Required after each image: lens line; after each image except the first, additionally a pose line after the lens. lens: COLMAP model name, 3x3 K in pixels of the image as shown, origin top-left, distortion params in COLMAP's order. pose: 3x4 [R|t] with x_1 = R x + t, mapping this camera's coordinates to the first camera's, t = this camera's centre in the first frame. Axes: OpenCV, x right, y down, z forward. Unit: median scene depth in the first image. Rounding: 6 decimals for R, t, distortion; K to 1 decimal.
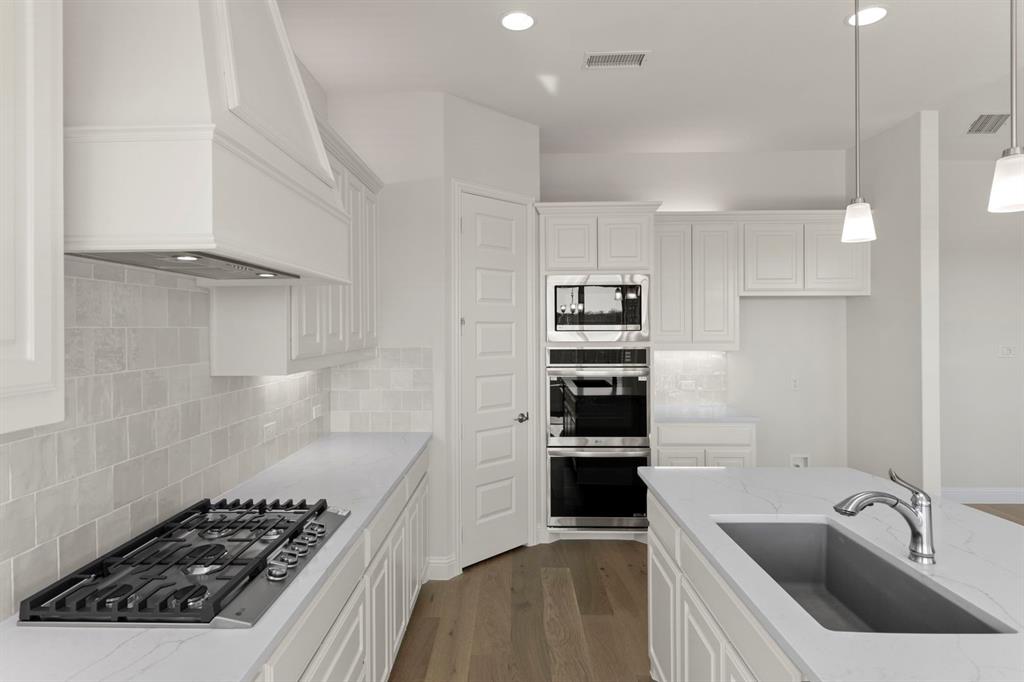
lens RADIAL K [[543.2, 0, 507.1], [0, 543.2, 330.9], [0, 0, 1]] dist [0.008311, 0.000558]
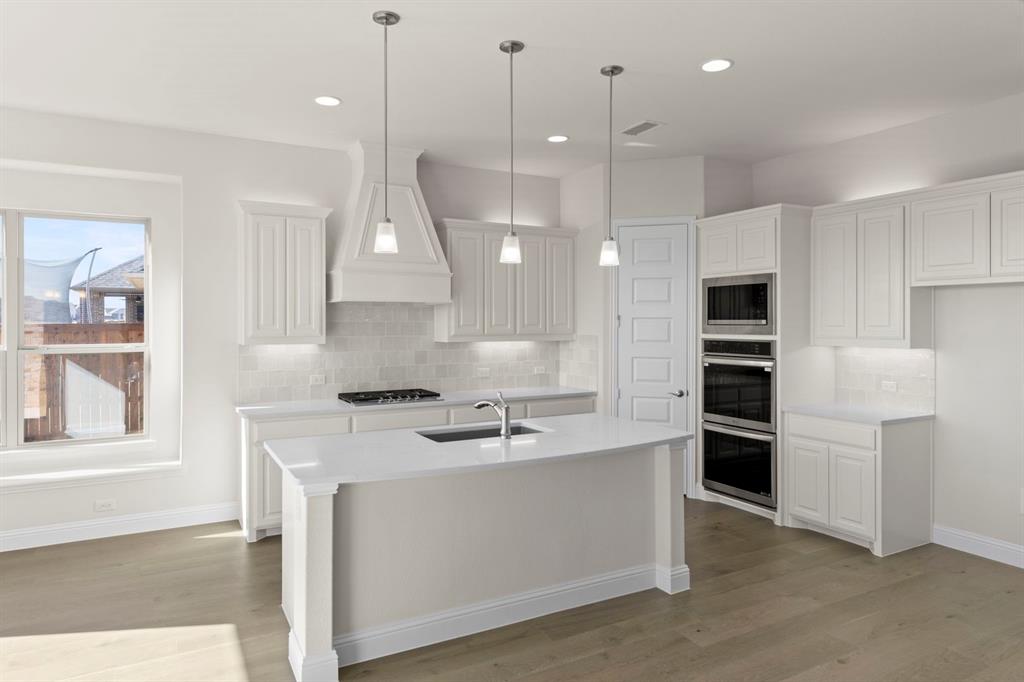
lens RADIAL K [[638.9, 0, 571.4], [0, 638.9, 327.0], [0, 0, 1]] dist [0.012818, -0.008201]
pose [[0.550506, 0.010937, -0.834759, 1.102467], [-0.006678, 0.999940, 0.008697, -0.005125], [0.834804, 0.000787, 0.550546, -0.029655]]
